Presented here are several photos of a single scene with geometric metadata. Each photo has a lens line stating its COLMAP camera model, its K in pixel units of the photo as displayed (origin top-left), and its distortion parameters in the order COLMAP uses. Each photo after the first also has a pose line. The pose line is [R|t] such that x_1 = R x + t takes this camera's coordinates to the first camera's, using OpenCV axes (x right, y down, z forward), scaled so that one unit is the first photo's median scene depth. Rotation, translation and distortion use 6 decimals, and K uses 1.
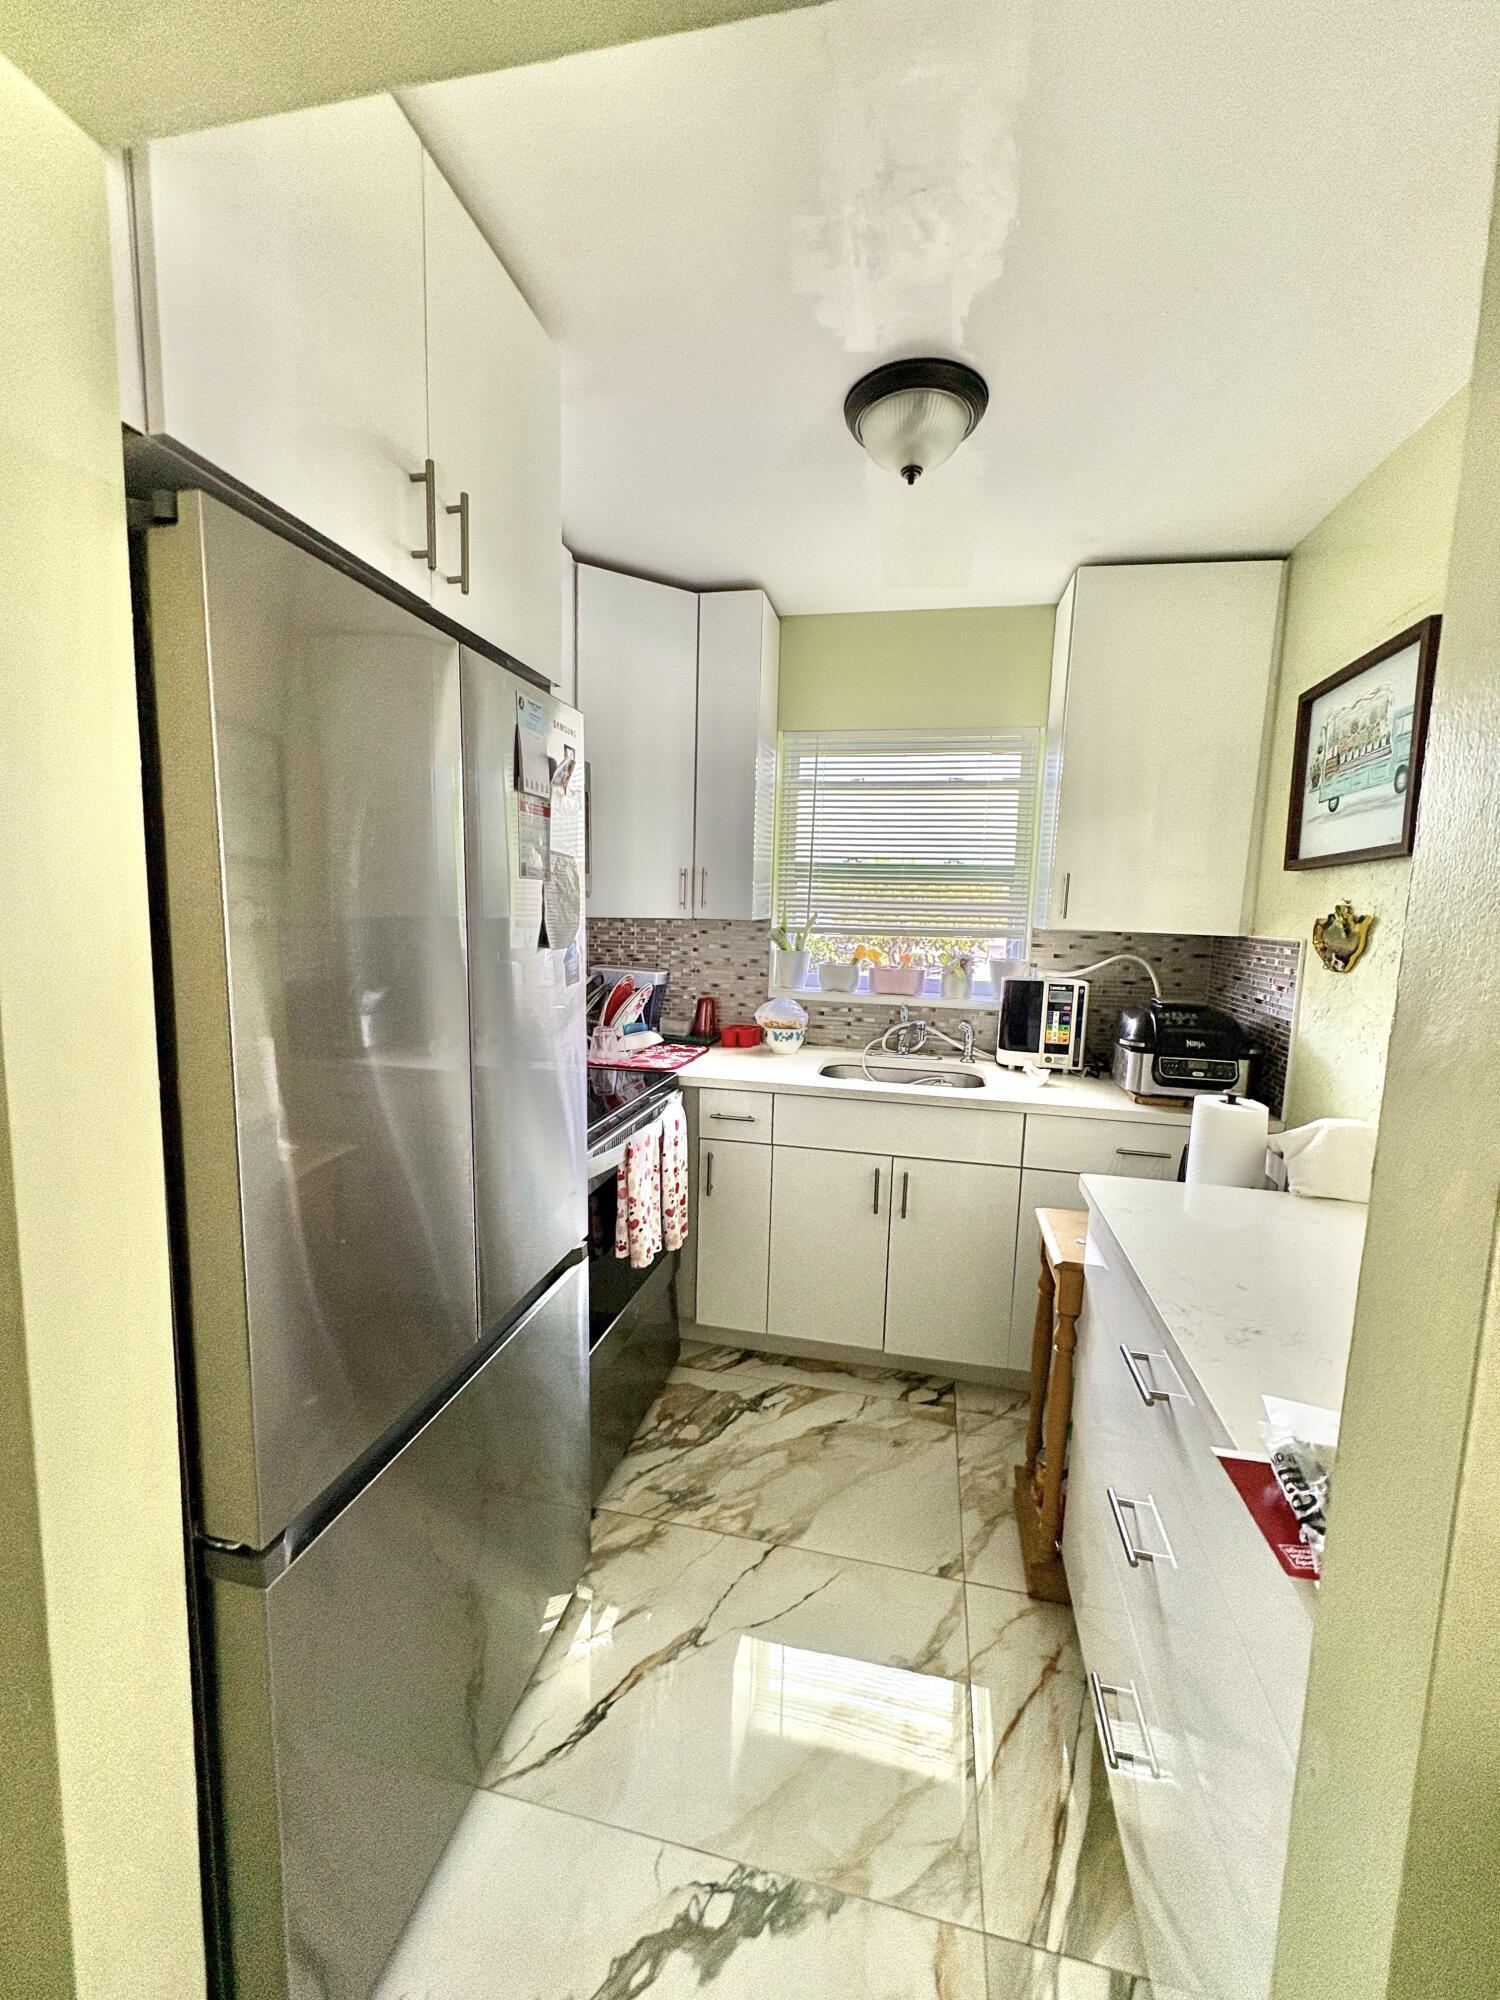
lens RADIAL K [[802.7, 0, 754.3], [0, 802.7, 1002.1], [0, 0, 1]] dist [-0.001713, 0.000180]
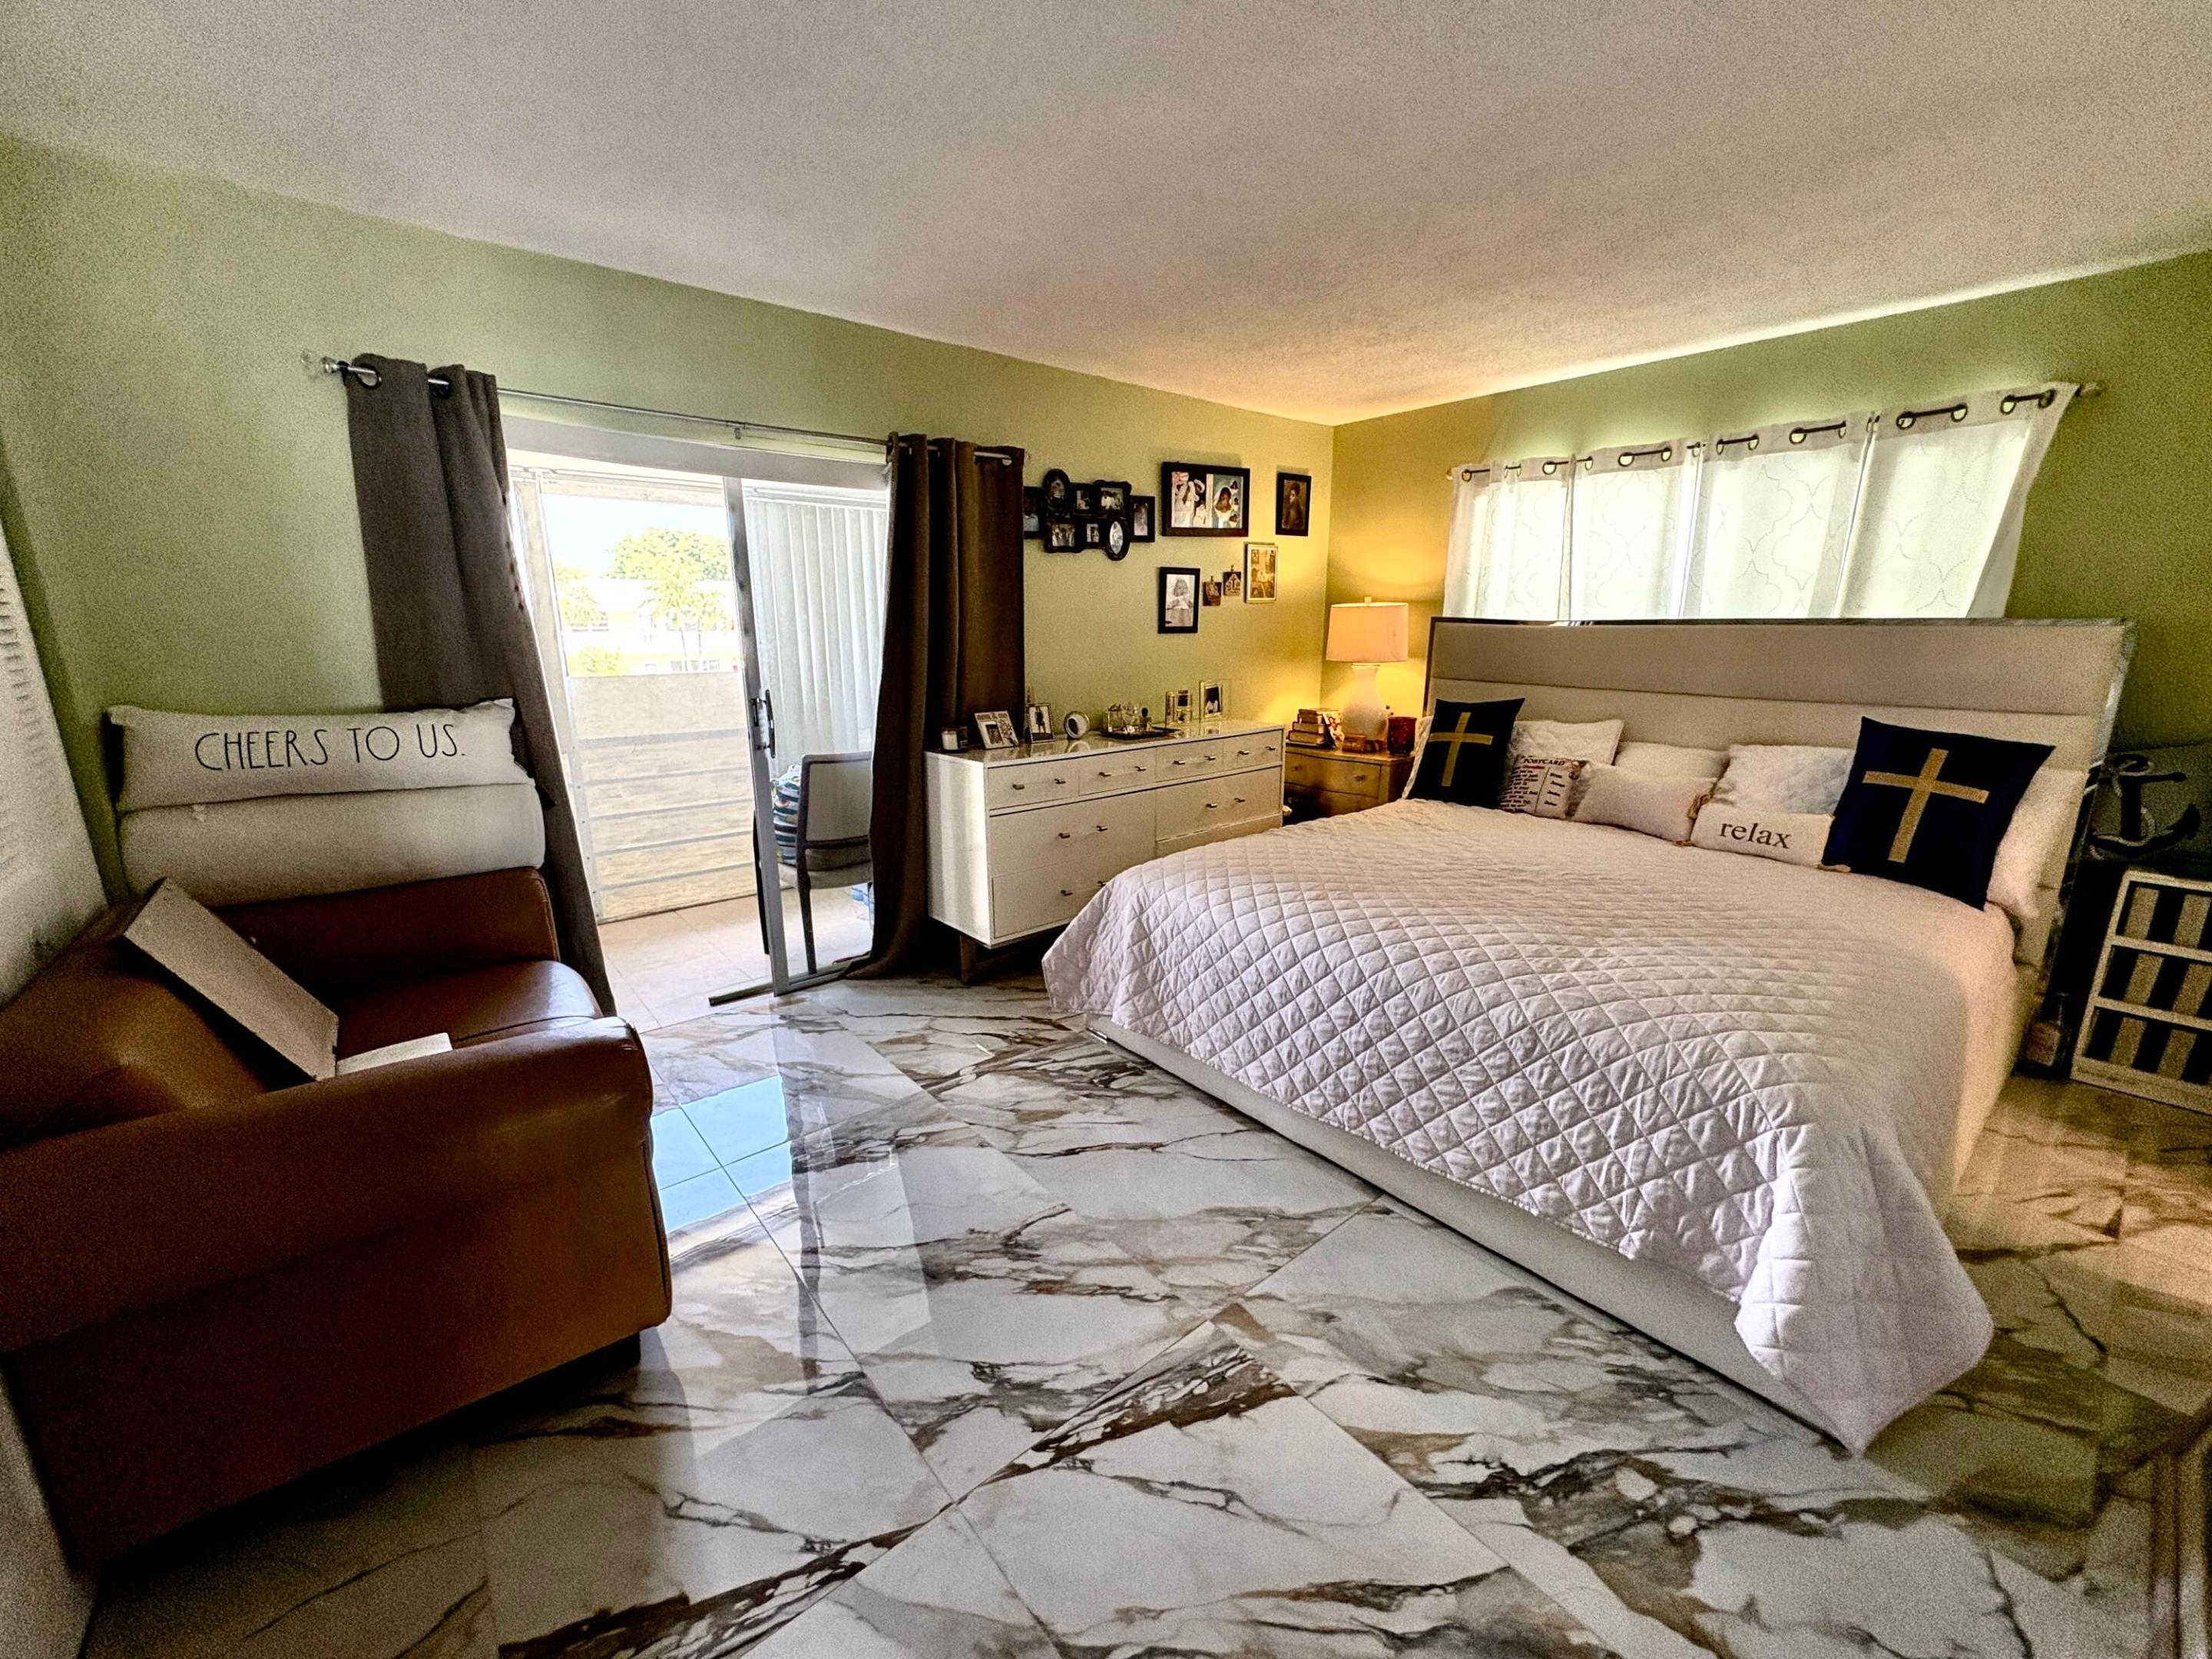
lens RADIAL K [[887.8, 0, 1100.4], [0, 887.8, 825.4], [0, 0, 1]] dist [-0.001713, 0.000180]
pose [[-0.788604, -0.164202, 0.592572, -0.069787], [0.058169, 0.939443, 0.337732, -0.176540], [-0.612144, 0.300806, -0.731297, 1.446614]]
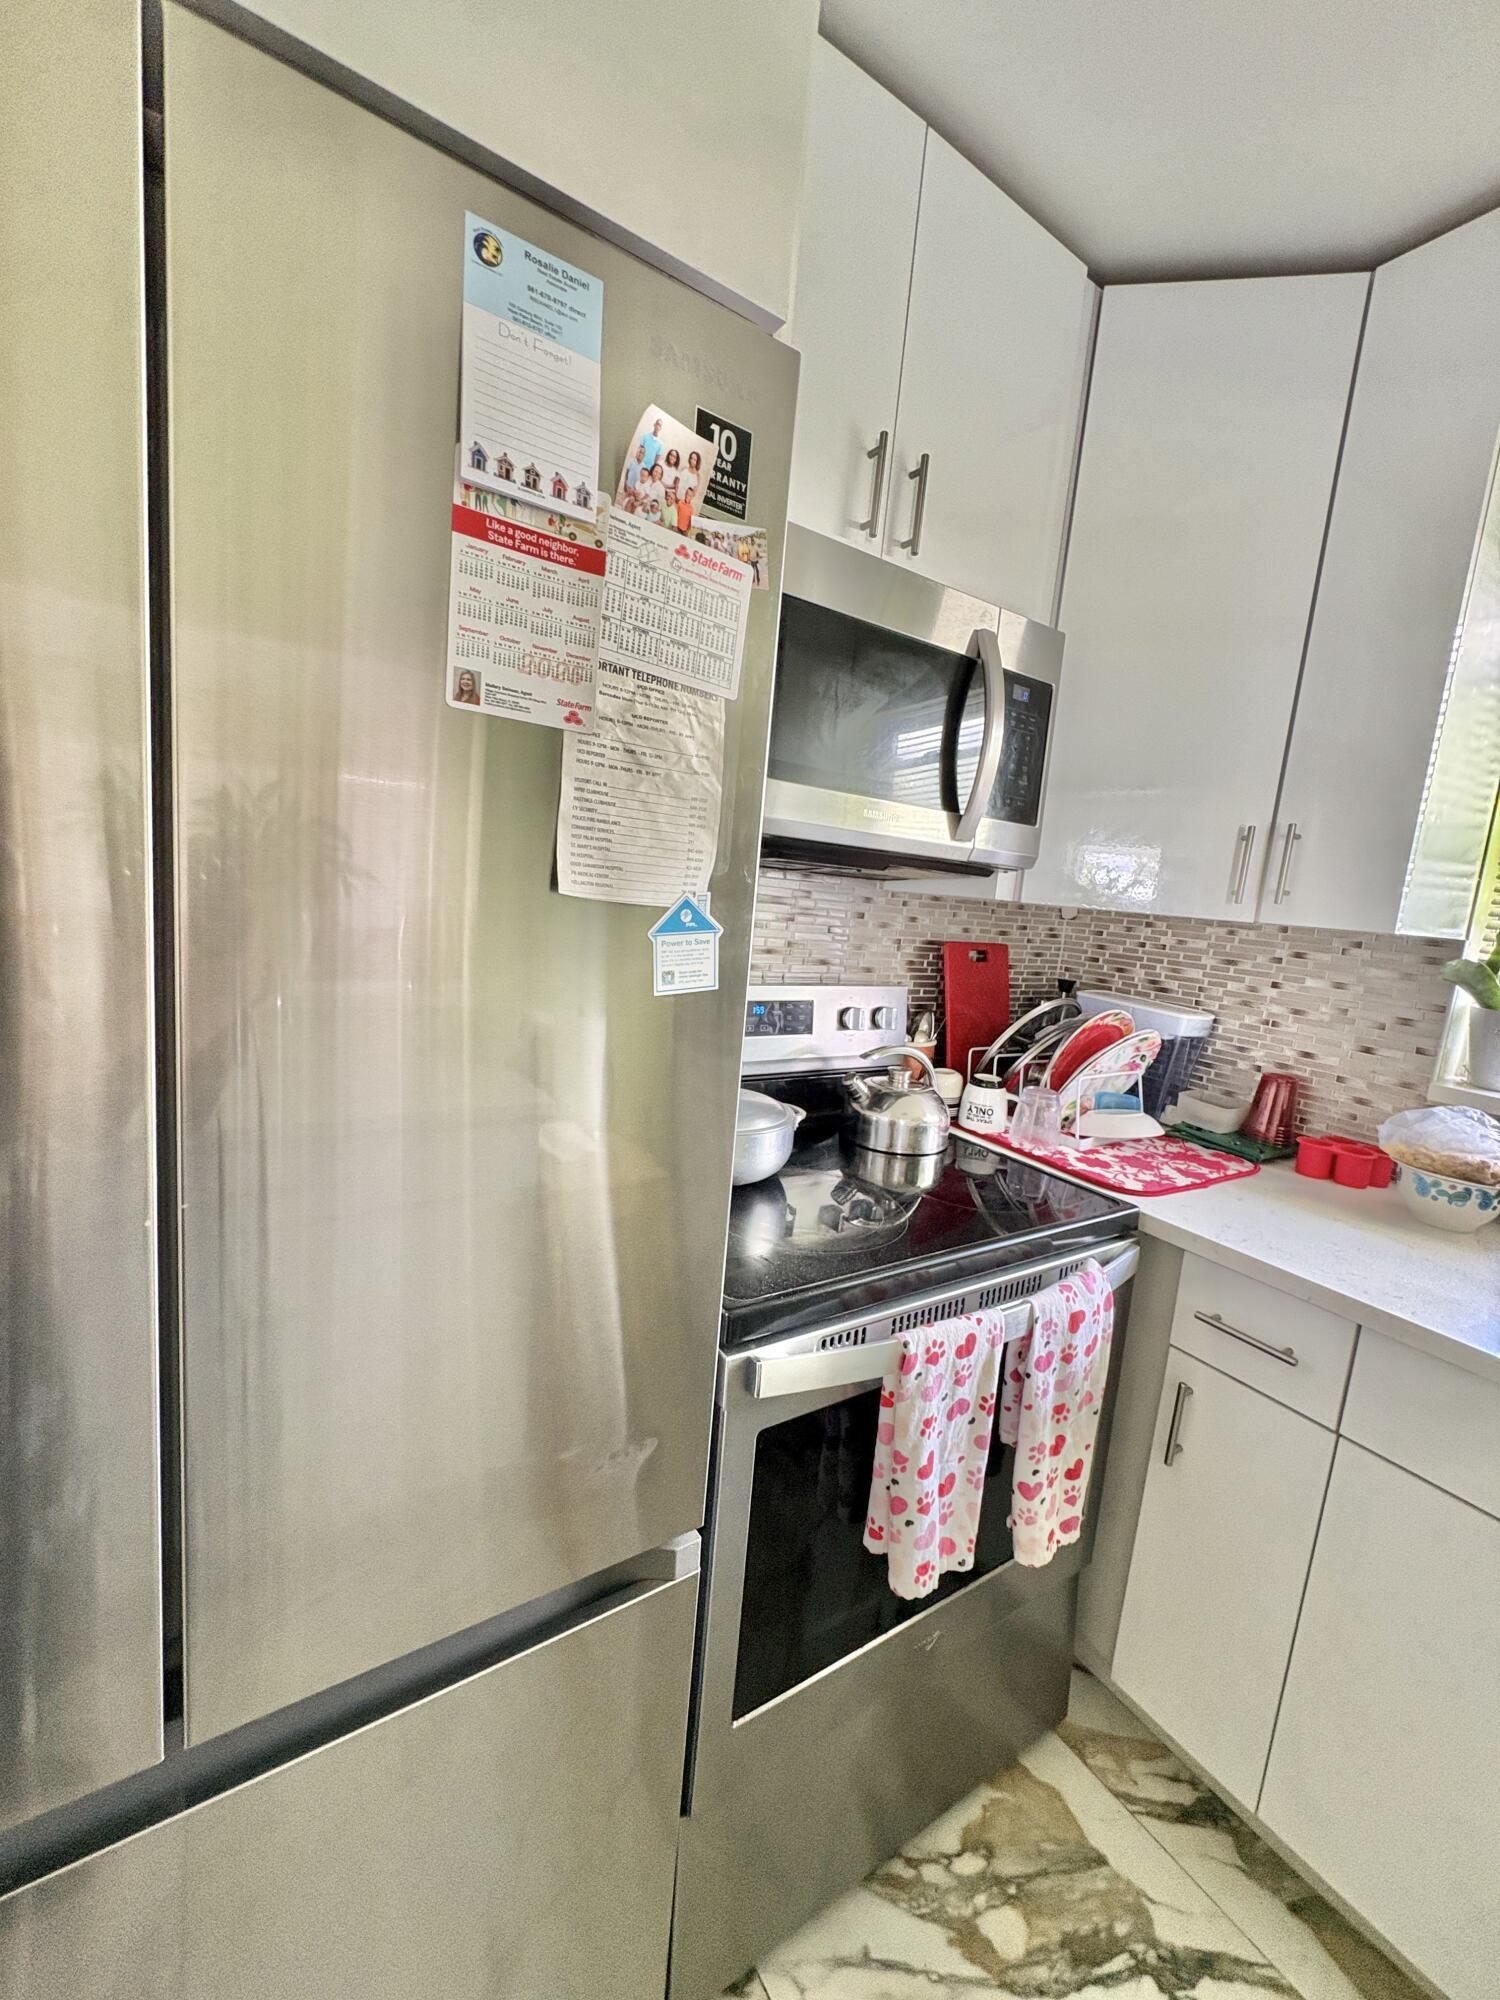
lens RADIAL K [[802.7, 0, 743.4], [0, 802.7, 999.8], [0, 0, 1]] dist [-0.001713, 0.000180]
pose [[0.711685, 0.136926, -0.689025, 0.060828], [-0.154458, 0.987319, 0.036666, -0.023837], [0.685308, 0.080331, 0.723810, 0.437419]]
